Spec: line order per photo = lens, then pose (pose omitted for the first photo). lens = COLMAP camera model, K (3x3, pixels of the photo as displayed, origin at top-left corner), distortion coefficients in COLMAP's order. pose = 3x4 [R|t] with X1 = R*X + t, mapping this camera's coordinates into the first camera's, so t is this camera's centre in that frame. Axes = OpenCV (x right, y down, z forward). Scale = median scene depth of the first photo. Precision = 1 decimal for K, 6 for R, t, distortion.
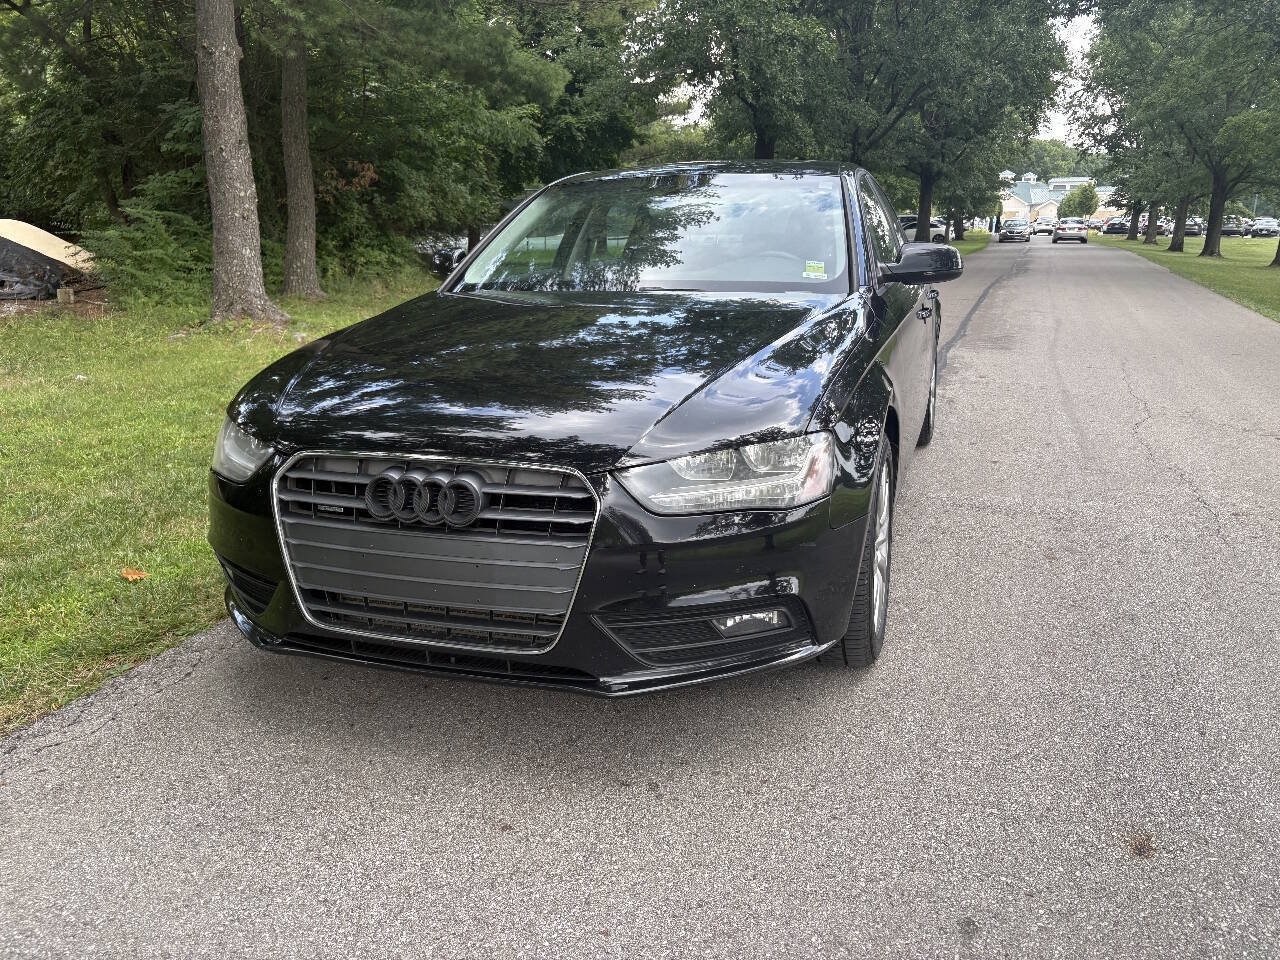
lens RADIAL K [[990.4, 0, 645.4], [0, 990.4, 484.0], [0, 0, 1]] dist [0.036101, -0.040426]
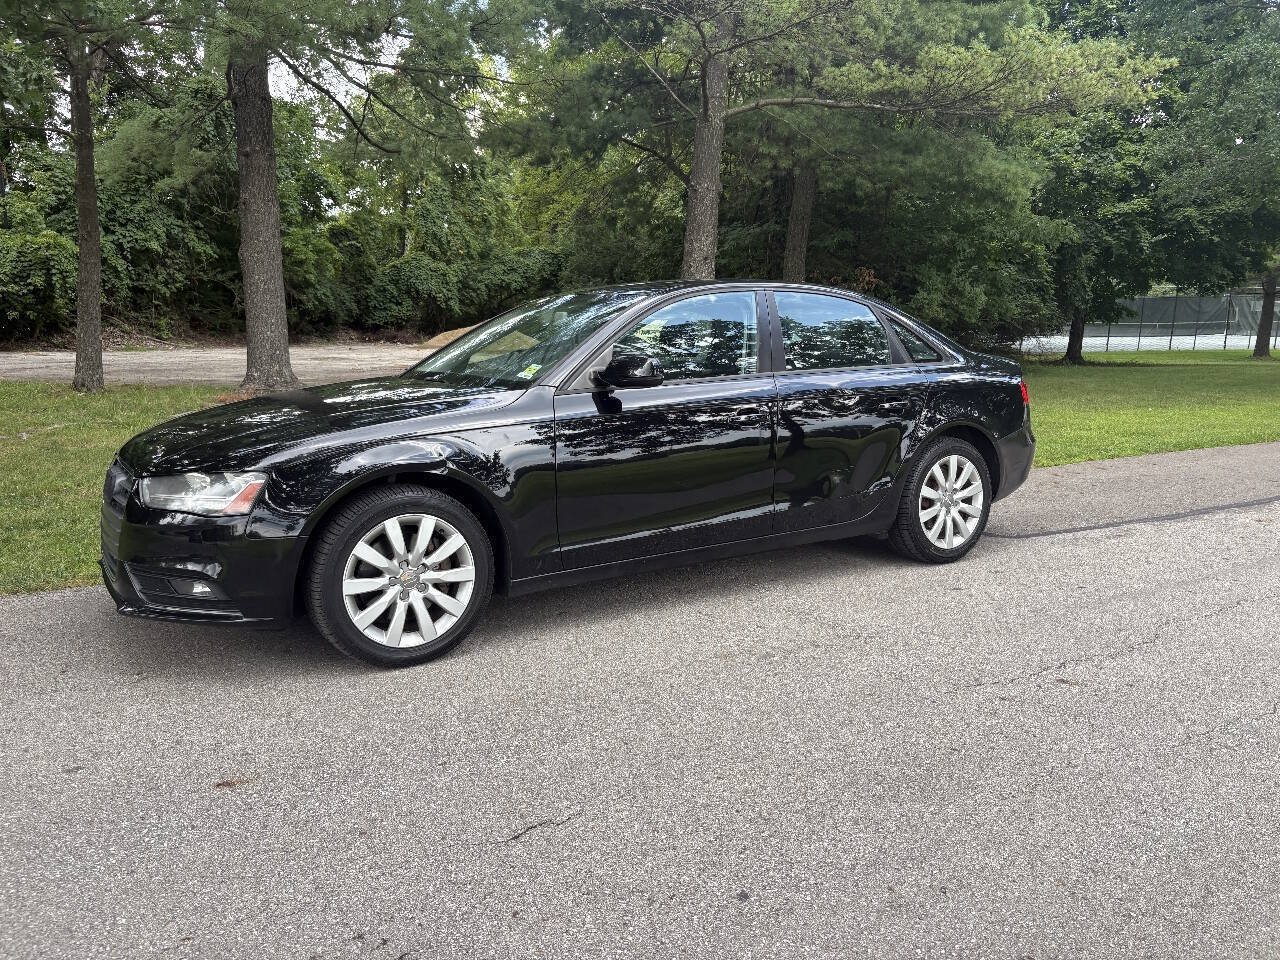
lens RADIAL K [[990.4, 0, 645.4], [0, 990.4, 484.0], [0, 0, 1]] dist [0.036101, -0.040426]
pose [[0.760381, 0.112952, -0.639580, 0.272483], [-0.172878, 0.984434, -0.031675, -0.015308], [0.626047, 0.134654, 0.768071, 0.043965]]
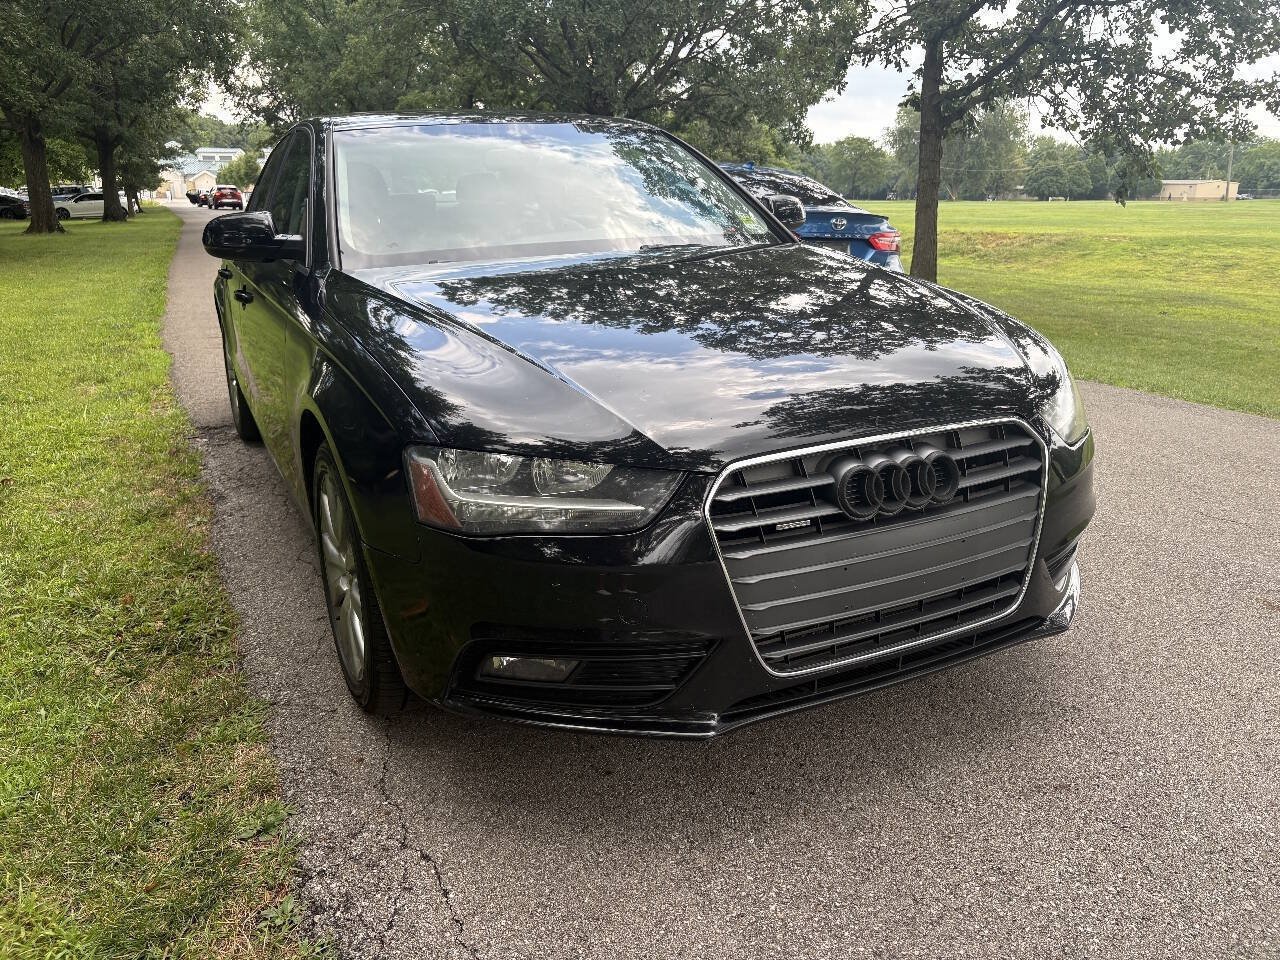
lens RADIAL K [[990.4, 0, 645.4], [0, 990.4, 484.0], [0, 0, 1]] dist [0.036101, -0.040426]
pose [[0.708075, -0.203869, 0.676067, -0.164025], [0.186003, 0.977453, 0.099943, -0.019166], [-0.681200, 0.054983, 0.730030, 0.088488]]
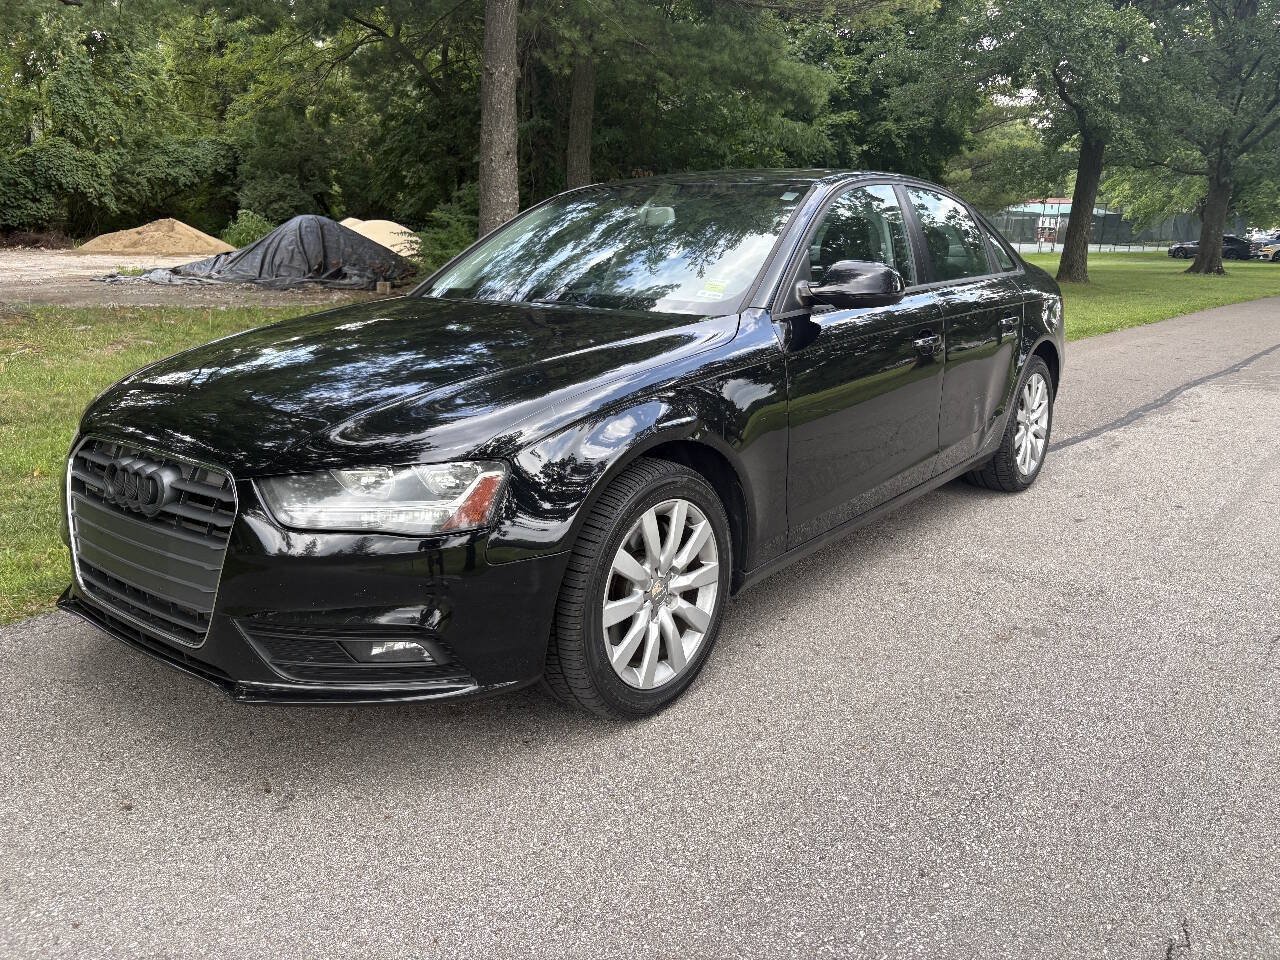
lens RADIAL K [[973.9, 0, 640.0], [0, 973.9, 480.0], [0, 0, 1]] dist [0.033332, -0.045736]
pose [[0.933153, 0.104105, -0.344074, 0.108244], [-0.106426, 0.994246, 0.012190, -0.010314], [0.343363, 0.025243, 0.938864, 0.036252]]
